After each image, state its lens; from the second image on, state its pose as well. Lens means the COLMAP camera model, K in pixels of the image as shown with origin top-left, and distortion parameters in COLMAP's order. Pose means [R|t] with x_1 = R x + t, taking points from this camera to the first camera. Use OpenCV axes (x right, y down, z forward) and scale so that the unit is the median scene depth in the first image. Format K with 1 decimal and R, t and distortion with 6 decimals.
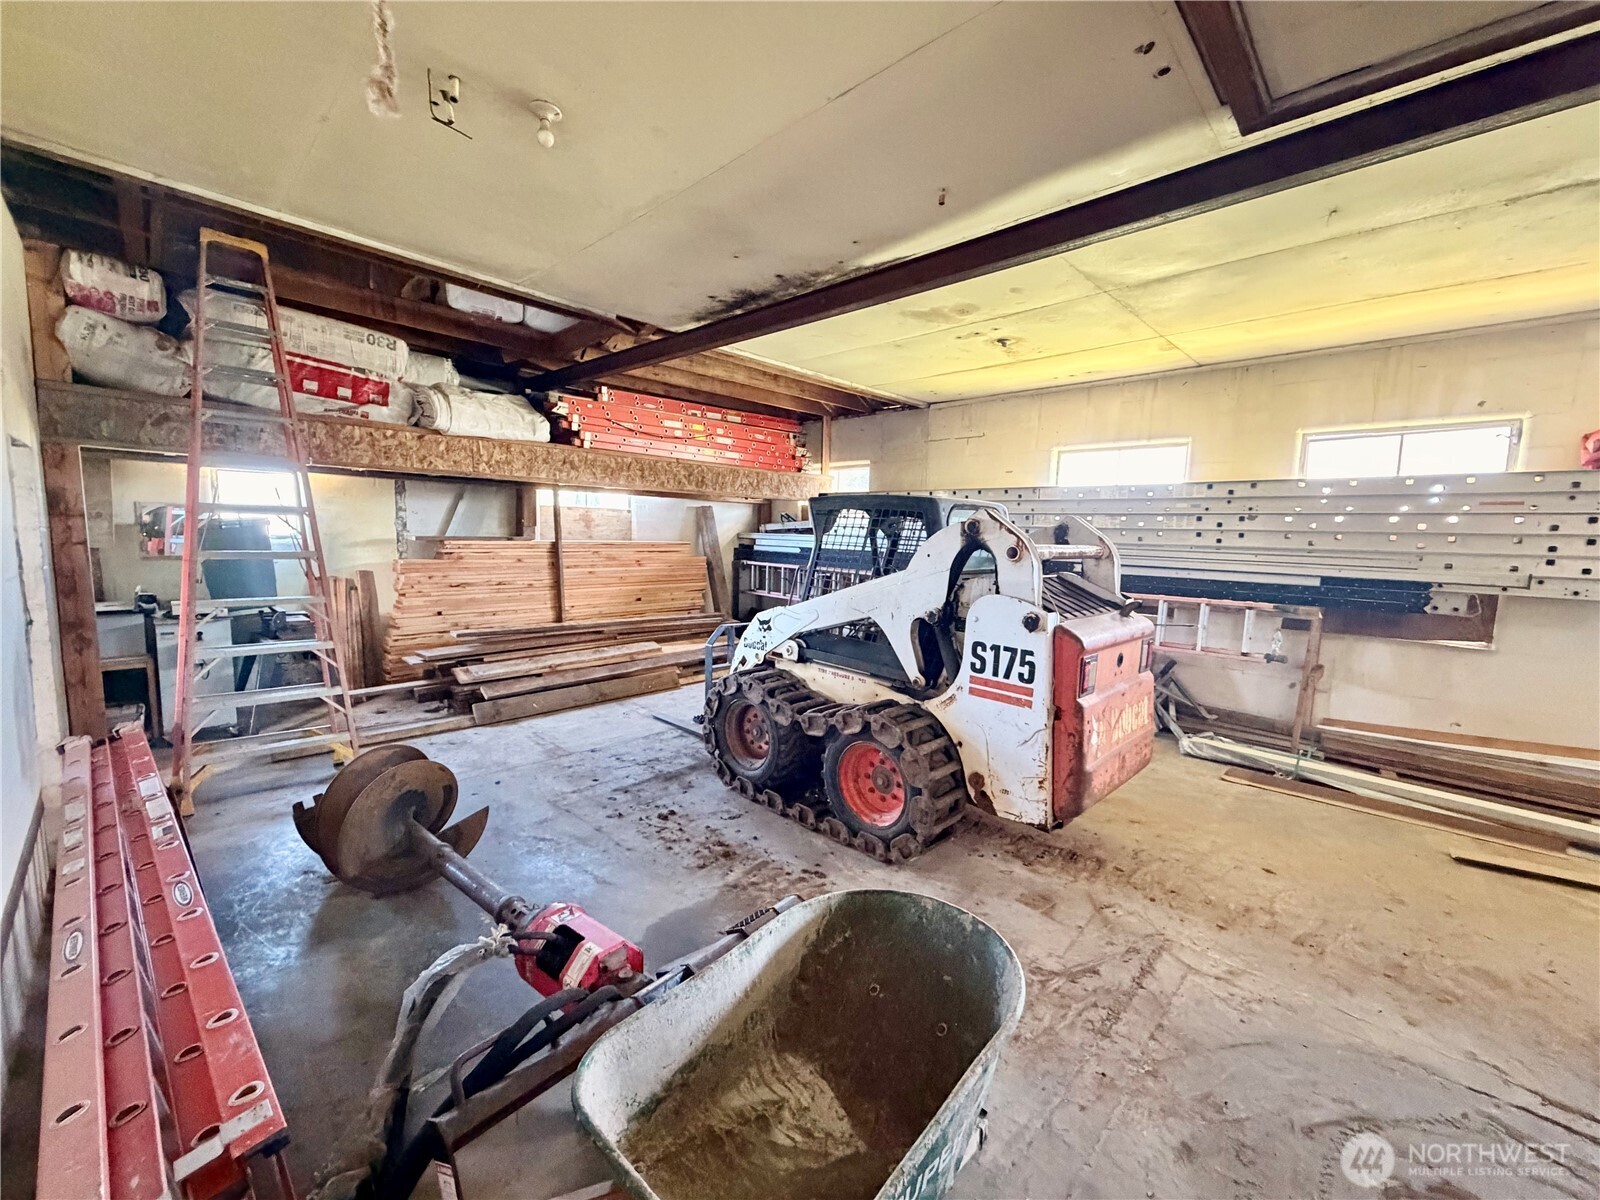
lens RADIAL K [[636.7, 0, 800.8], [0, 636.7, 602.7], [0, 0, 1]] dist [-0.001678, 0.000434]
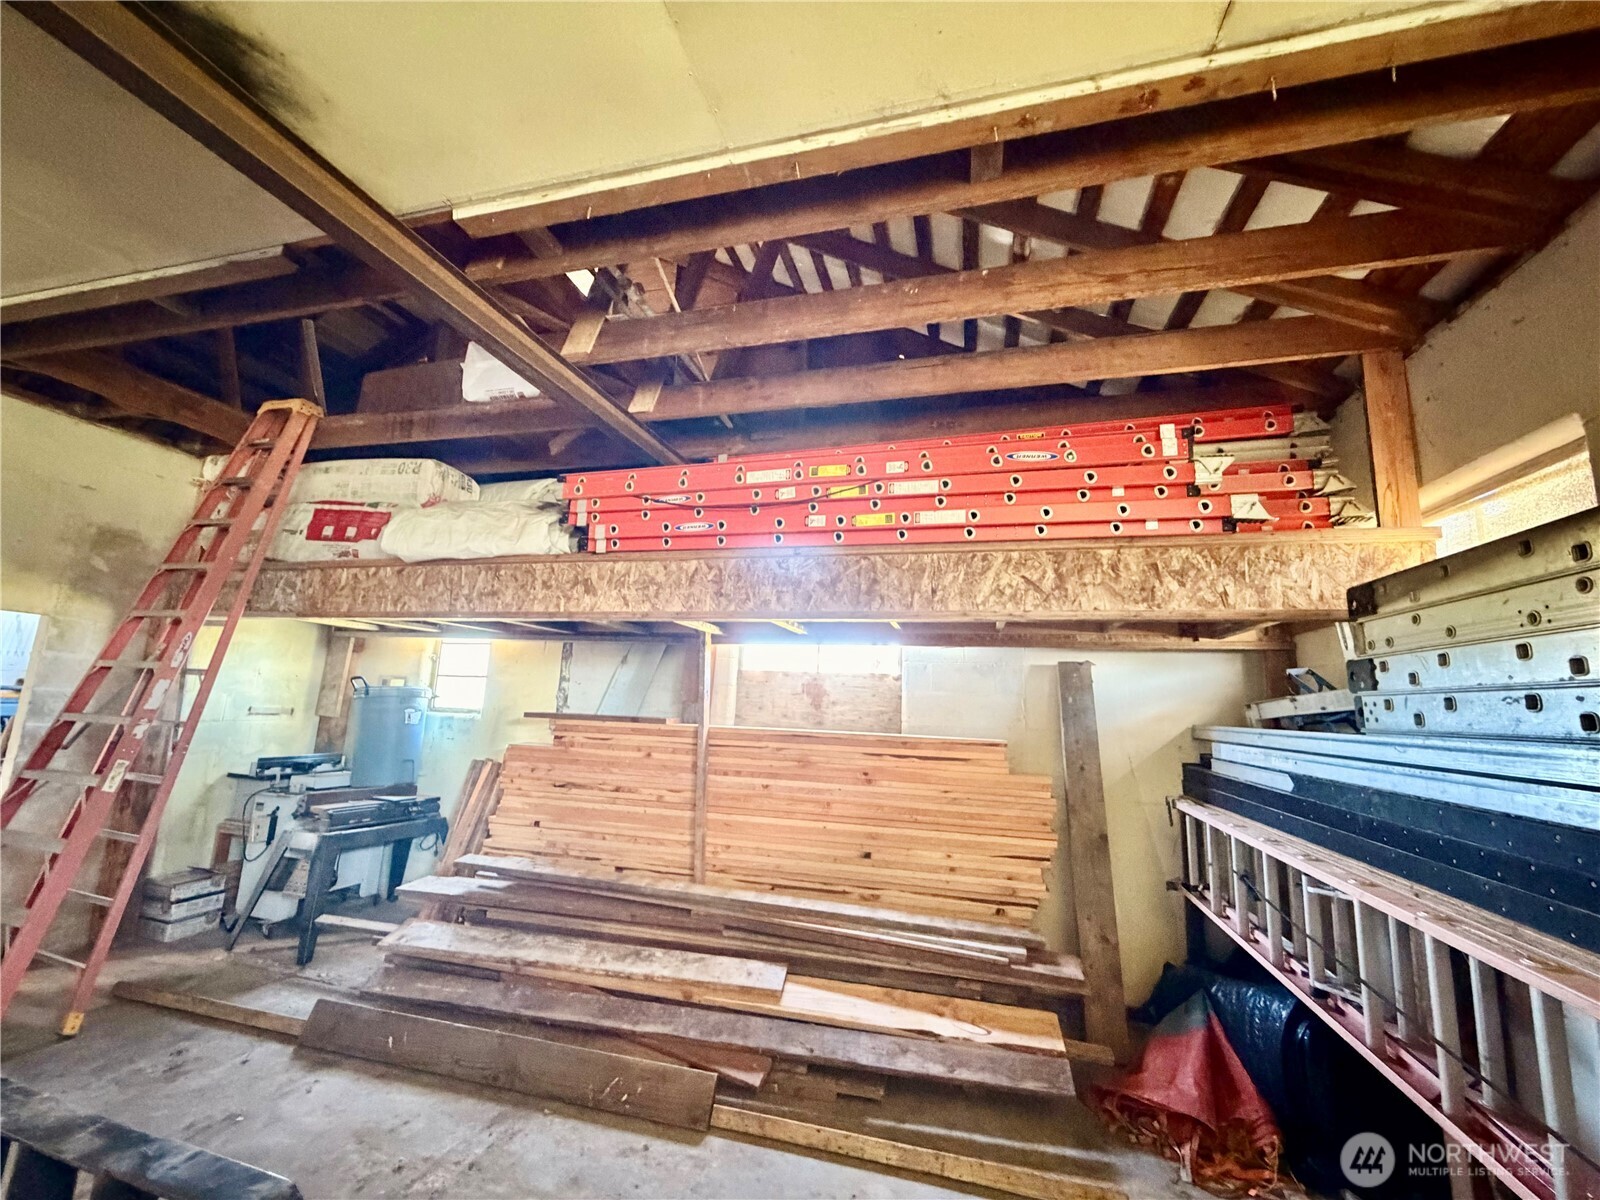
lens RADIAL K [[636.7, 0, 802.0], [0, 636.7, 602.5], [0, 0, 1]] dist [-0.001678, 0.000434]
pose [[0.483940, -0.148690, -0.862377, 0.199775], [-0.124100, 0.963839, -0.235826, -0.082980], [0.866257, 0.221147, 0.447988, 0.824650]]
